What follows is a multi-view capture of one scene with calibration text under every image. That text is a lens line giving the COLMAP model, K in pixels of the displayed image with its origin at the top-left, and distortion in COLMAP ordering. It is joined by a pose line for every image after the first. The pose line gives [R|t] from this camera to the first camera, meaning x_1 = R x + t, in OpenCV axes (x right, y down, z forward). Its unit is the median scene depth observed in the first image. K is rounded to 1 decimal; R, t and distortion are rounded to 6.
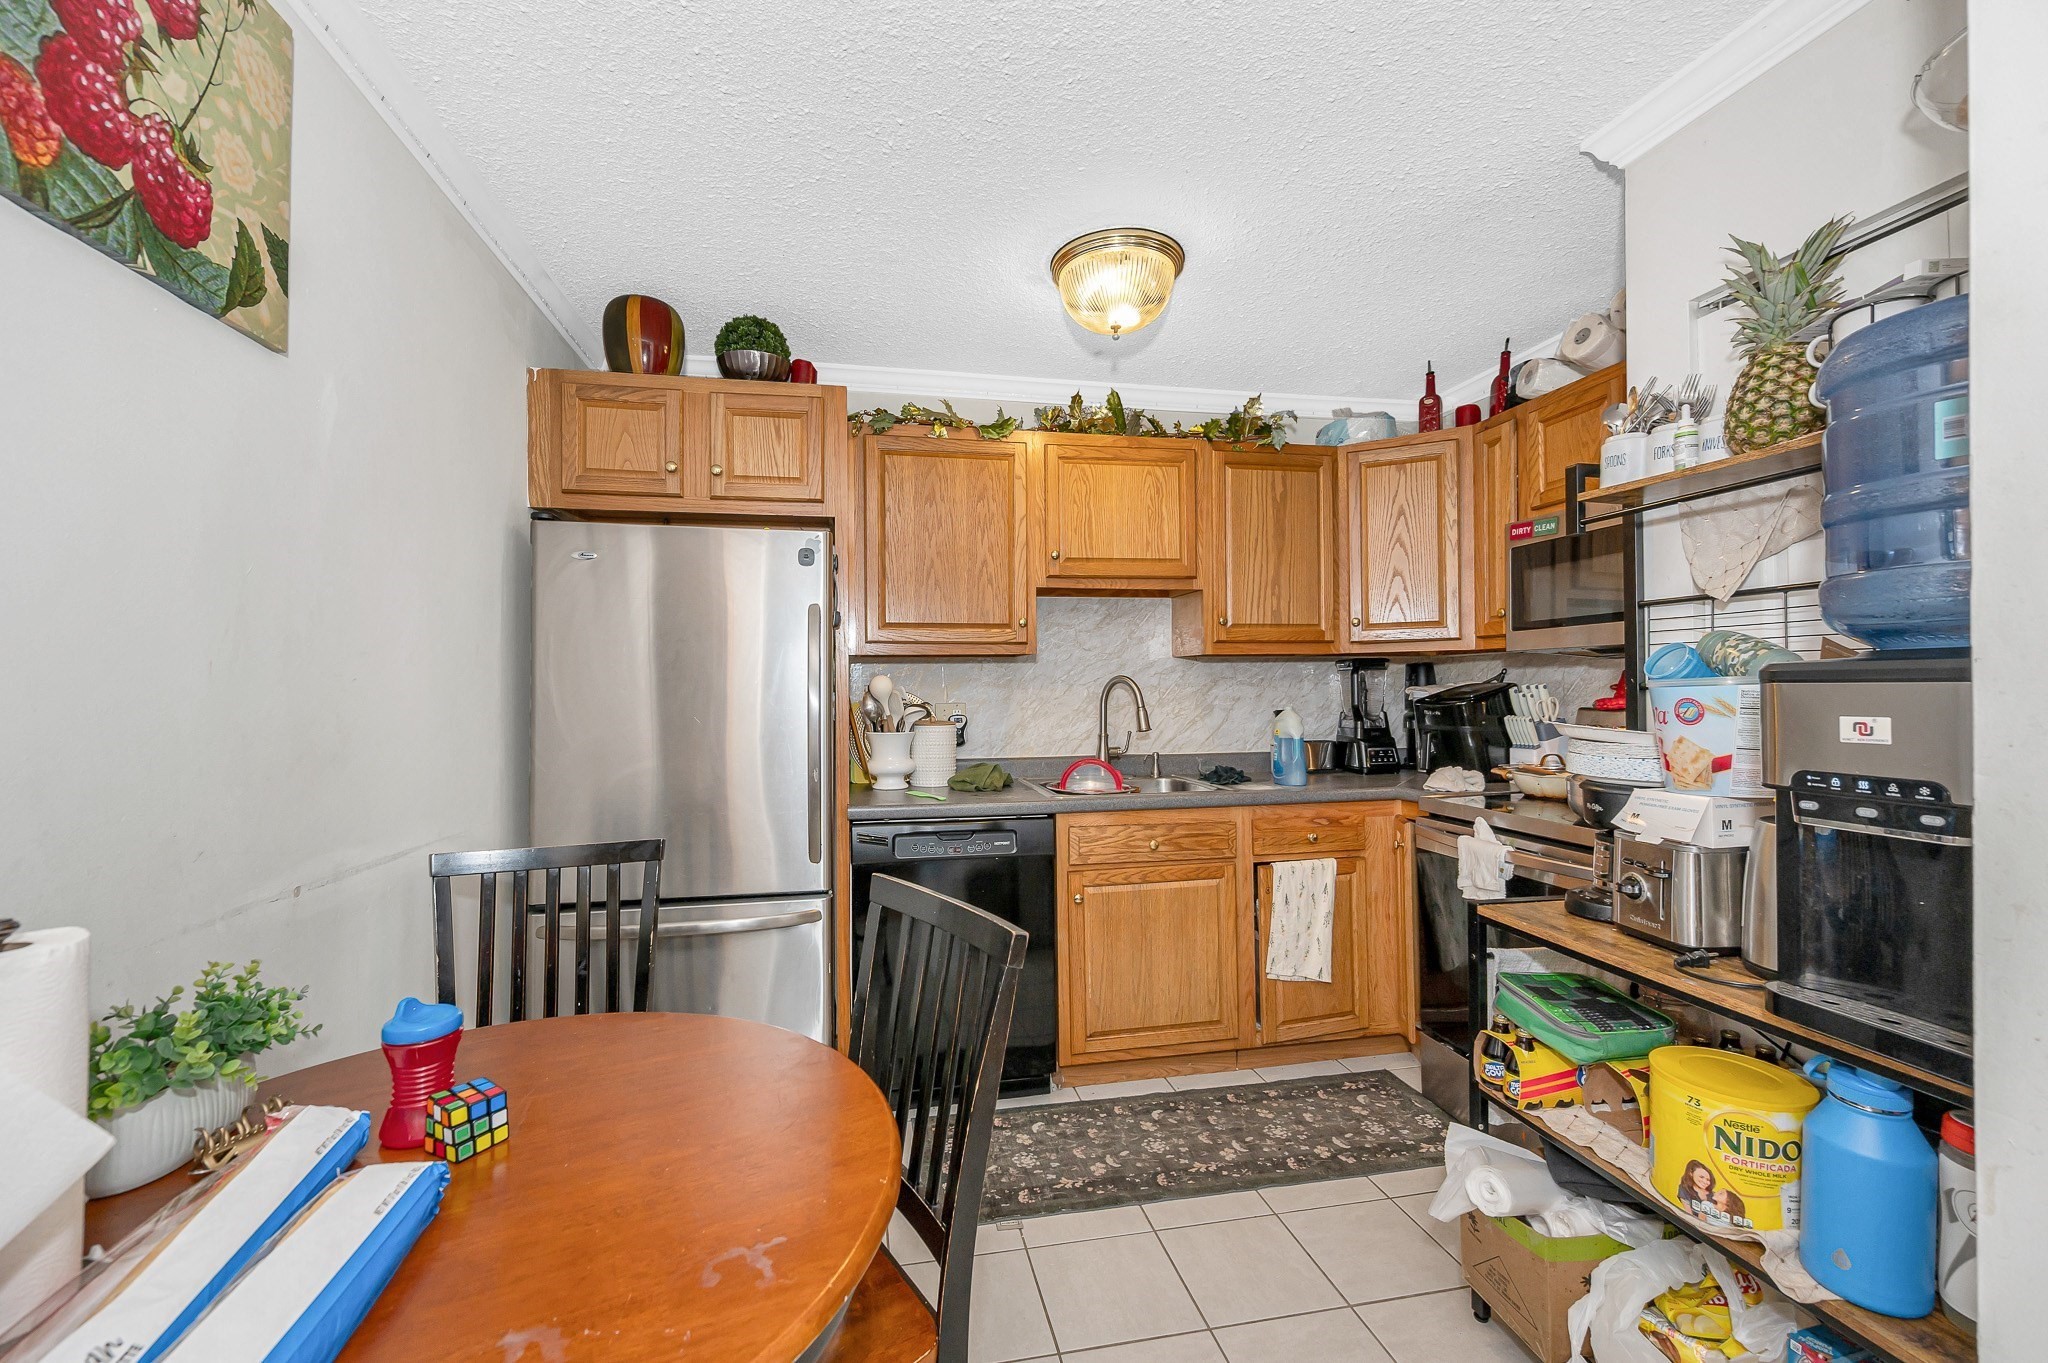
lens RADIAL K [[846.9, 0, 1014.1], [0, 846.9, 673.2], [0, 0, 1]] dist [-0.001981, -0.000014]
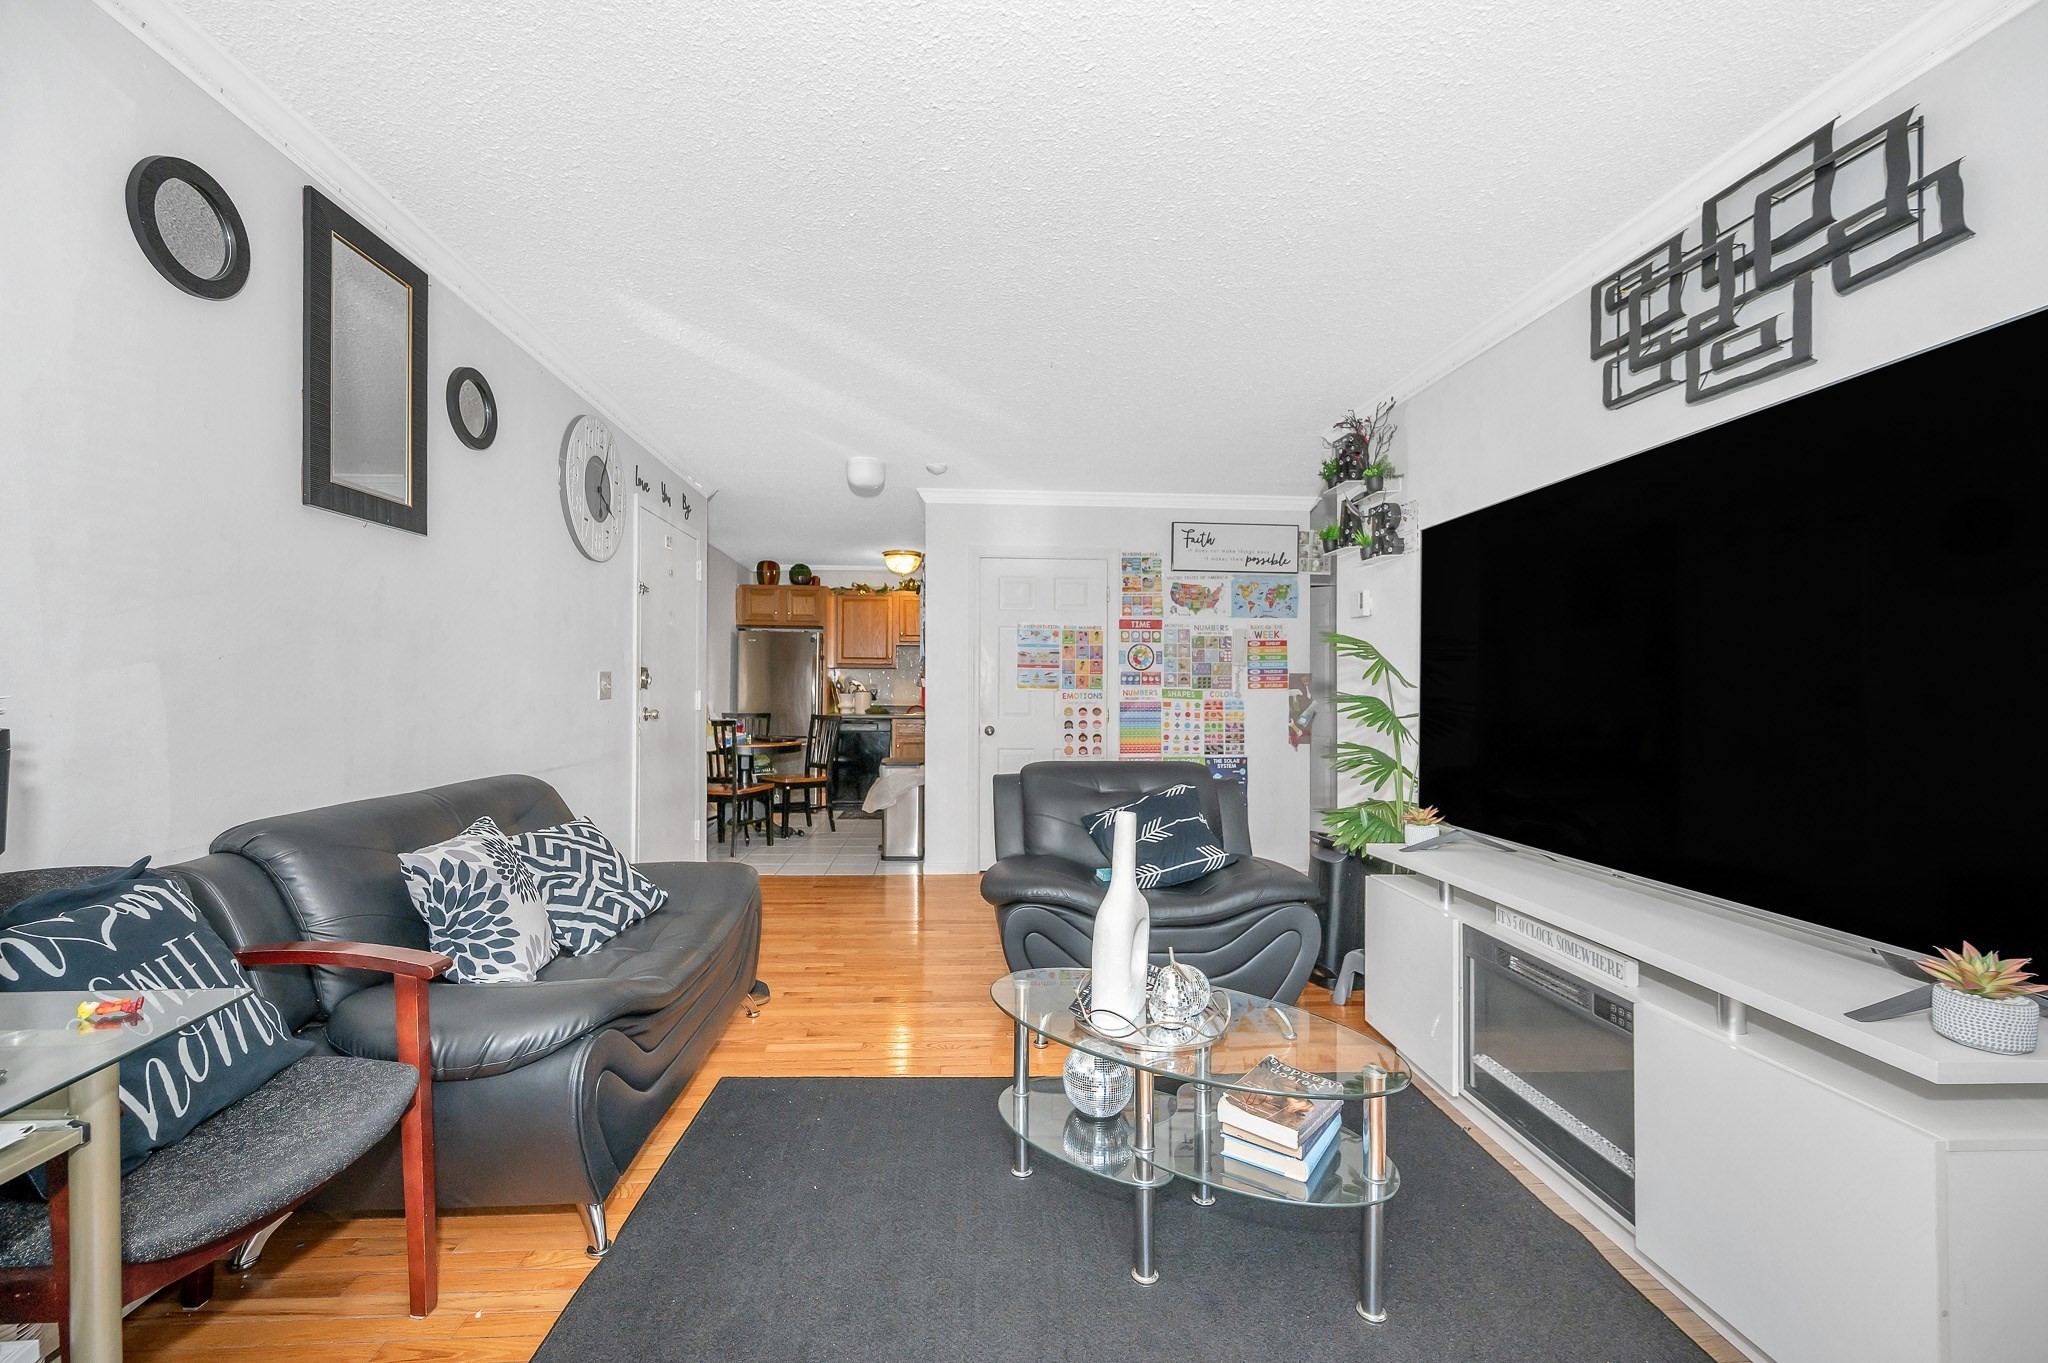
lens RADIAL K [[846.9, 0, 1010.9], [0, 846.9, 676.5], [0, 0, 1]] dist [-0.001981, -0.000014]
pose [[0.991013, 0.003822, -0.133712, 0.942339], [-0.003355, 0.999987, 0.003715, -0.006559], [0.133725, -0.003233, 0.991013, -2.146516]]
